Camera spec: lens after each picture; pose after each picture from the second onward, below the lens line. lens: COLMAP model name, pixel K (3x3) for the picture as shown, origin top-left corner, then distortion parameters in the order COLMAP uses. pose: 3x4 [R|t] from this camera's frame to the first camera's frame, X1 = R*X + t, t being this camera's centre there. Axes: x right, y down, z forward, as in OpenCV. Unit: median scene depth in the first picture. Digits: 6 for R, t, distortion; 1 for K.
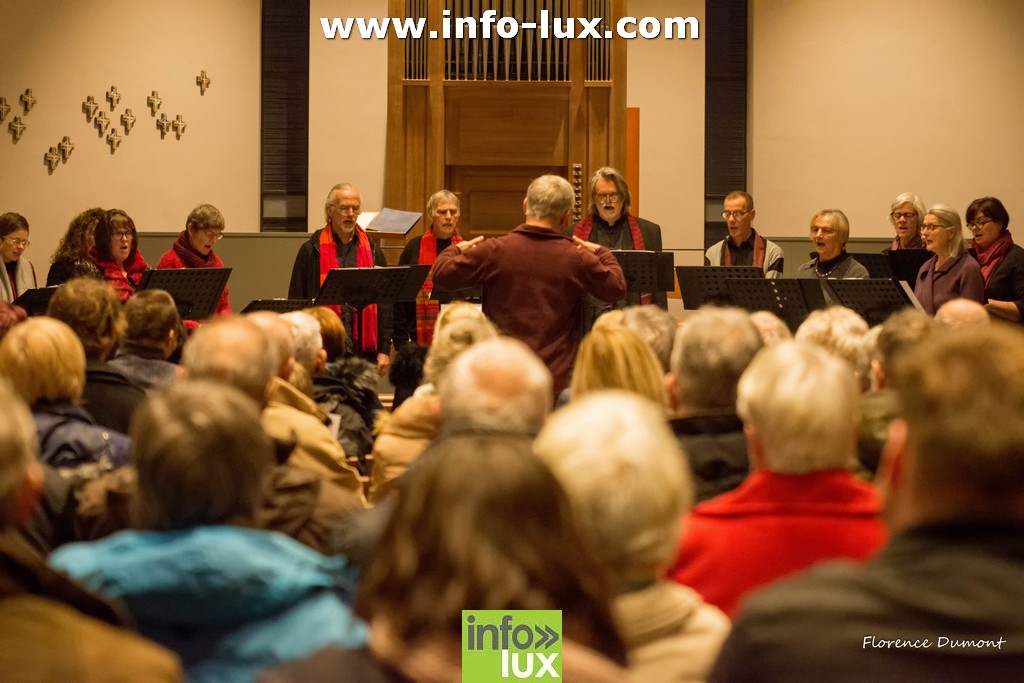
lens RADIAL K [[3037.3, 0, 512.0], [0, 3037.3, 341.5], [0, 0, 1]] dist [-0.493246, 0.457215]
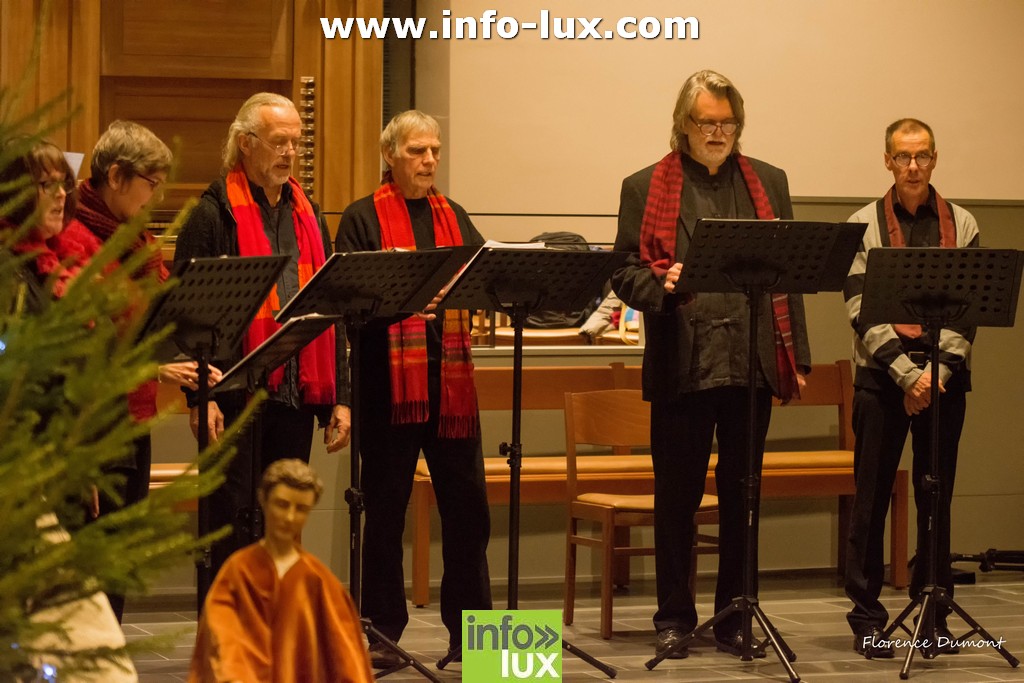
lens RADIAL K [[3361.5, 0, 512.0], [0, 3361.5, 341.5], [0, 0, 1]] dist [-0.221119, -1.882130]
pose [[0.937547, -0.008829, 0.347747, -0.180749], [0.004845, 0.999912, 0.012324, -0.012131], [-0.347826, -0.009869, 0.937507, 0.334129]]
